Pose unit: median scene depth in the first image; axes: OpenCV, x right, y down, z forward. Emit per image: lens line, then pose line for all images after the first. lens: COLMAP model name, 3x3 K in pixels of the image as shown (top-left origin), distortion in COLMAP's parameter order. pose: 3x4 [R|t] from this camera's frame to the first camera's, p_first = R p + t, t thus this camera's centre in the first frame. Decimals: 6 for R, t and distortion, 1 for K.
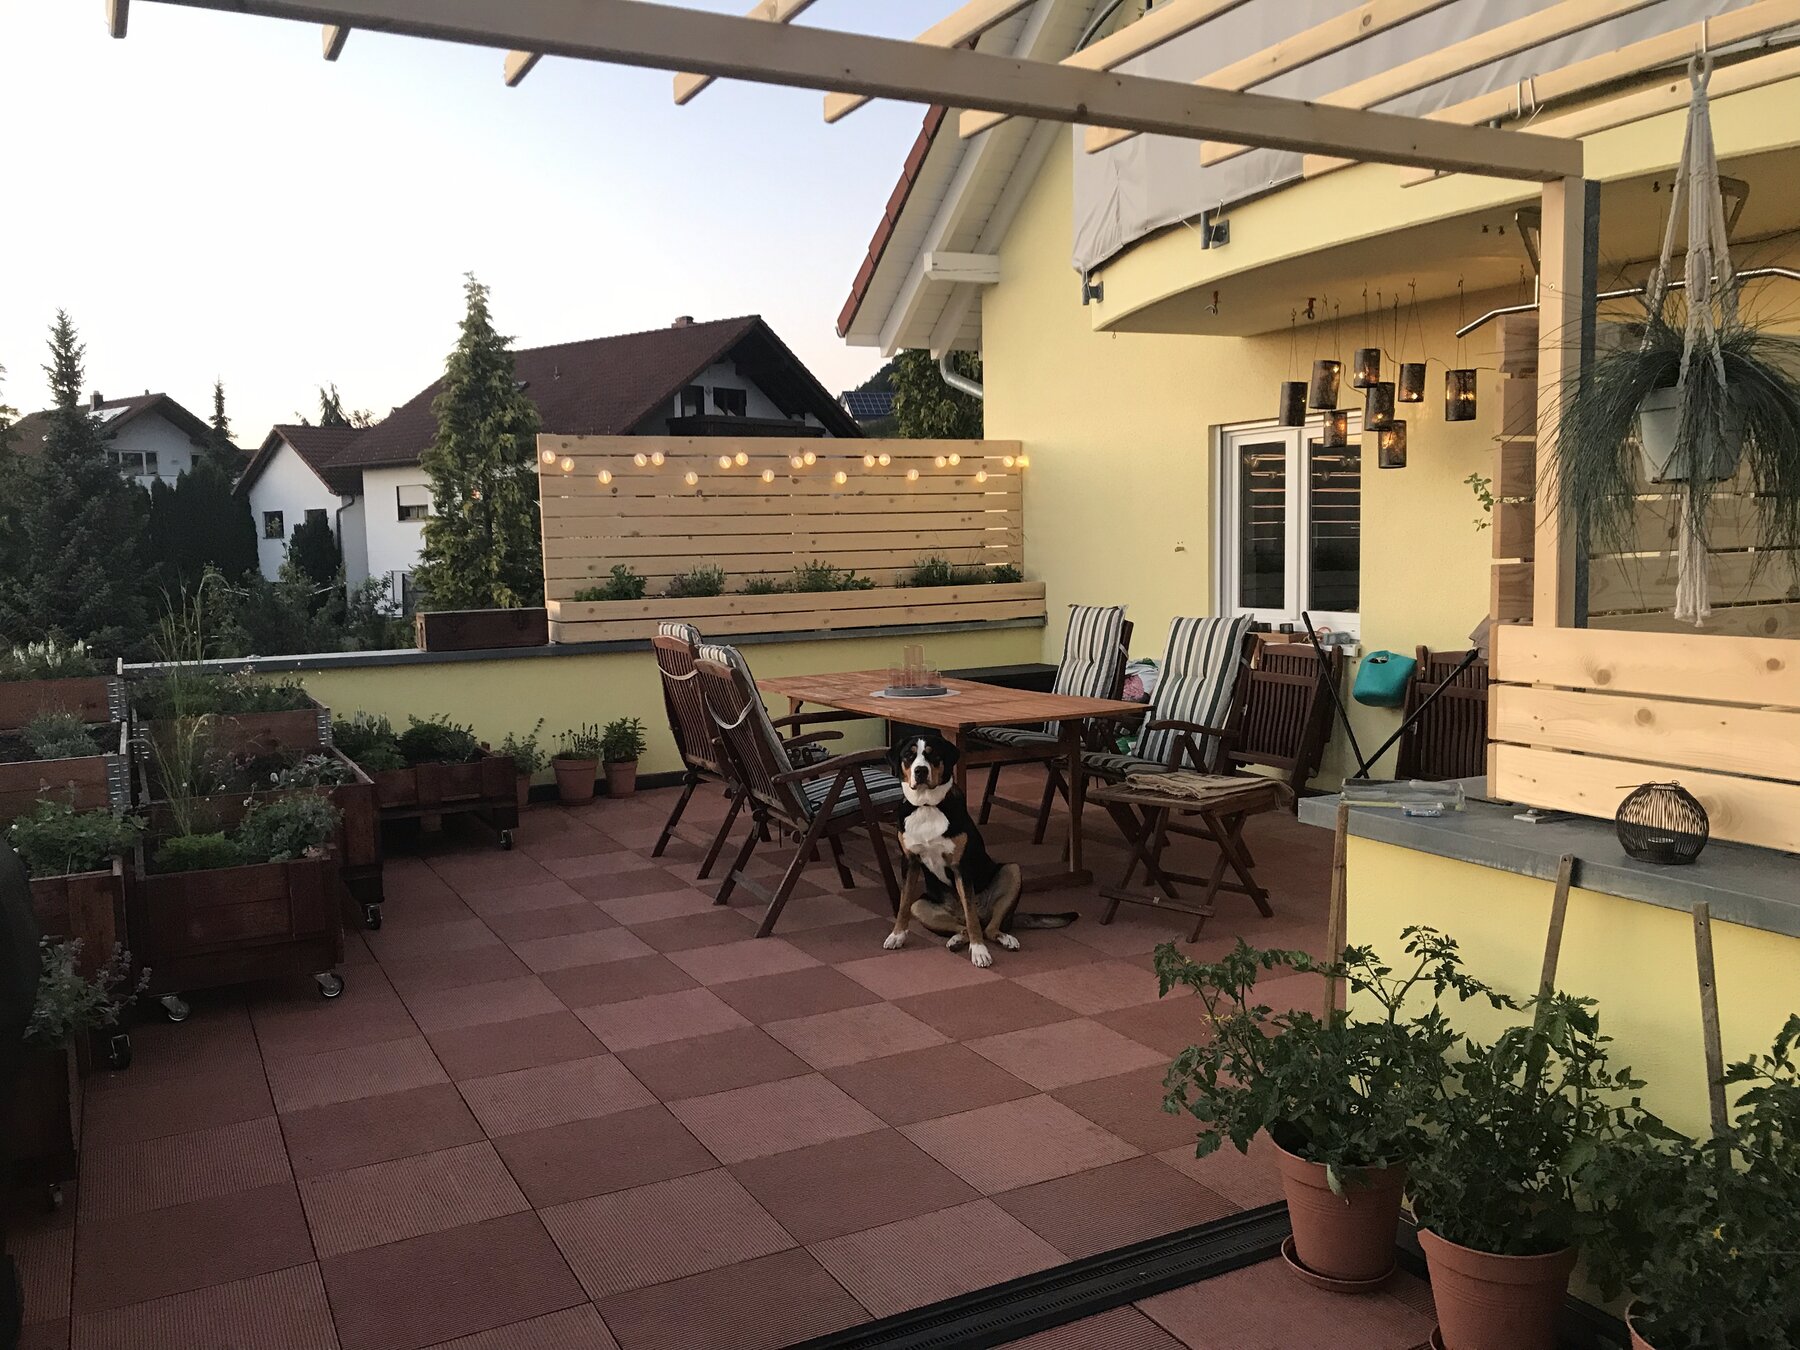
lens RADIAL K [[1468.2, 0, 900.0], [0, 1468.2, 675.0], [0, 0, 1]] dist [0.124663, -0.272424]
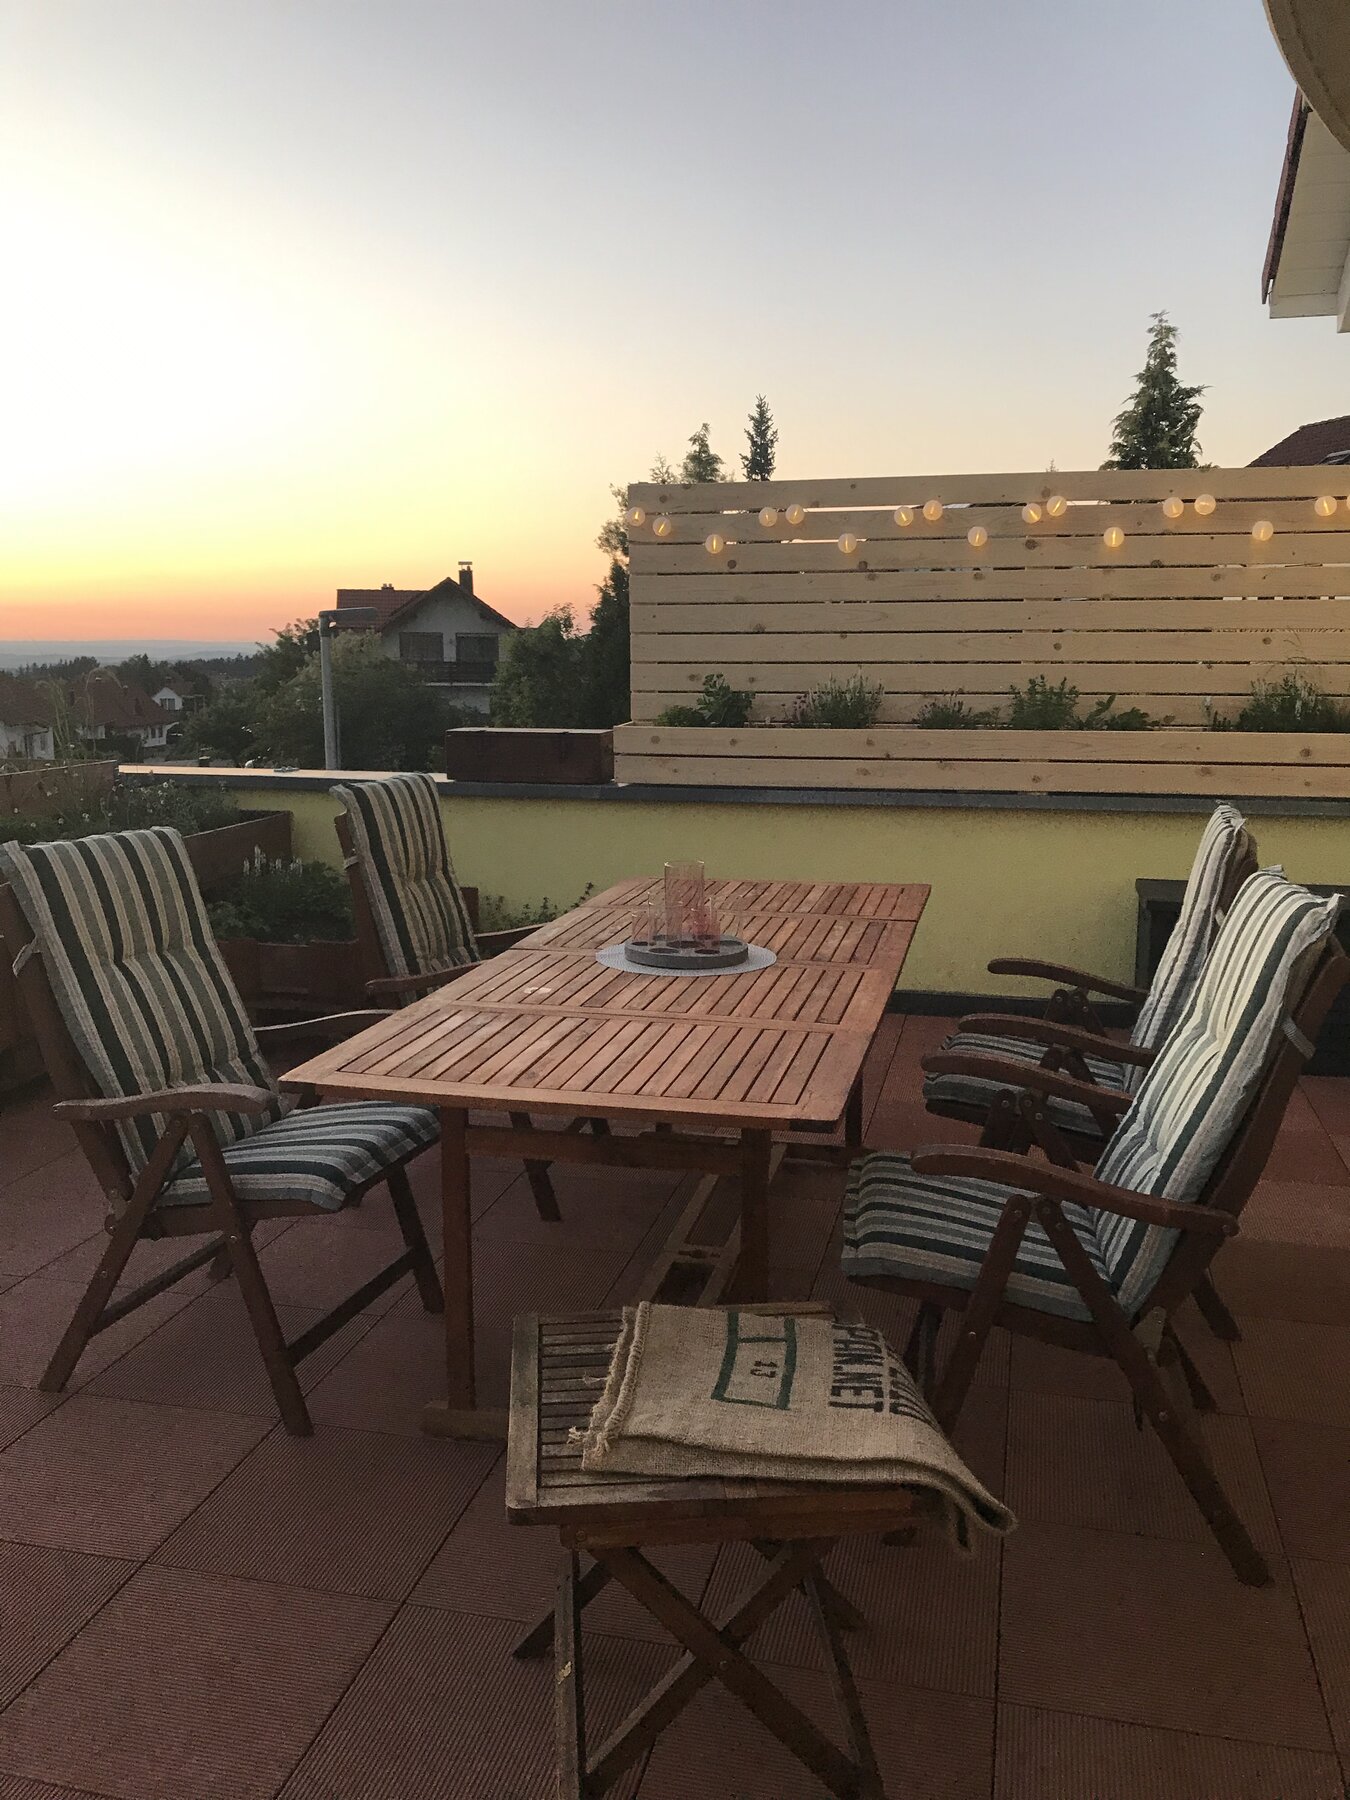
lens RADIAL K [[1468.2, 0, 685.4], [0, 1468.2, 870.8], [0, 0, 1]] dist [0.124663, -0.272424]
pose [[0.754993, 0.124965, -0.643715, 0.229965], [-0.079597, 0.991879, 0.099198, -0.046610], [0.650884, -0.023656, 0.758809, 0.431688]]
